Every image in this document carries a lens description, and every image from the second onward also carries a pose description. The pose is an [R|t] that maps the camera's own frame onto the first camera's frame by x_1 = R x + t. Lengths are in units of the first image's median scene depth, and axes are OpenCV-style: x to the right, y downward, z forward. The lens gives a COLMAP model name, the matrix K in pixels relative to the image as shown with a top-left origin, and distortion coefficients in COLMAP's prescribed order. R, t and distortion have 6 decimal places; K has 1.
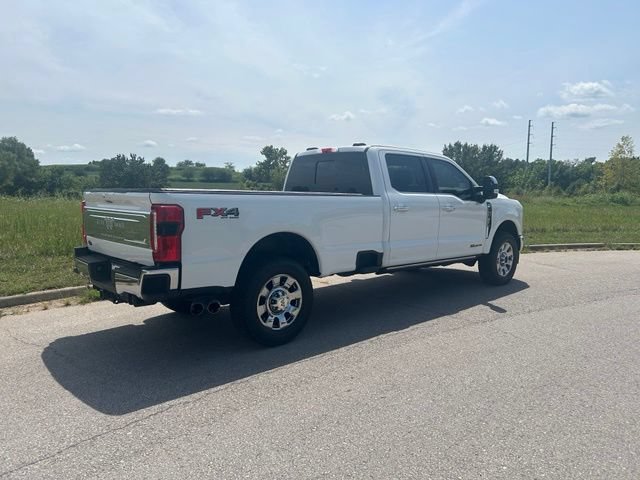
lens RADIAL K [[480.9, 0, 320.0], [0, 480.9, 240.0], [0, 0, 1]] dist [0.072865, -0.087276]
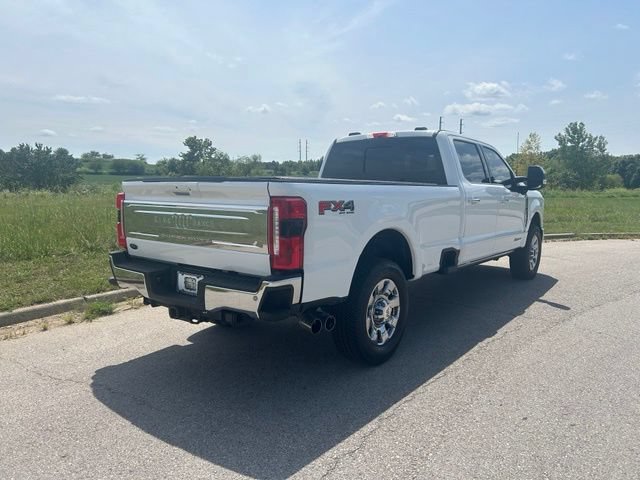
lens RADIAL K [[483.0, 0, 317.2], [0, 483.0, 237.9], [0, 0, 1]] dist [0.064043, -0.076905]
pose [[0.986271, -0.019323, 0.164003, -0.256360], [0.017925, 0.999789, 0.010002, -0.008742], [-0.164162, -0.006925, 0.986409, 0.140367]]
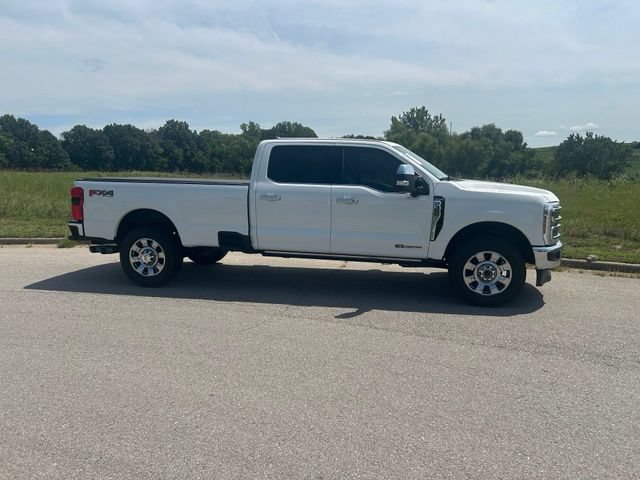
lens RADIAL K [[483.0, 0, 317.2], [0, 483.0, 237.9], [0, 0, 1]] dist [0.064043, -0.076905]
pose [[0.568150, 0.111811, -0.815294, 1.058031], [-0.083902, 0.993434, 0.077773, -0.064570], [0.818637, 0.024218, 0.573800, 0.446026]]
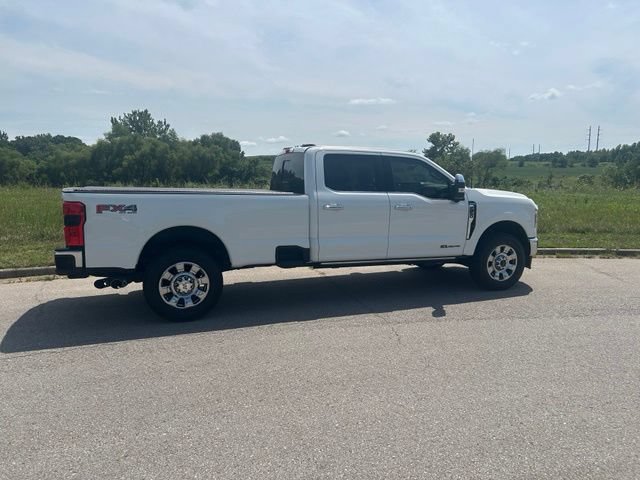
lens RADIAL K [[480.9, 0, 320.0], [0, 480.9, 240.0], [0, 0, 1]] dist [0.072865, -0.087276]
pose [[0.927429, 0.050044, -0.370637, 0.504087], [-0.040214, 0.998605, 0.034208, -0.026977], [0.371832, -0.016821, 0.928148, 0.021269]]
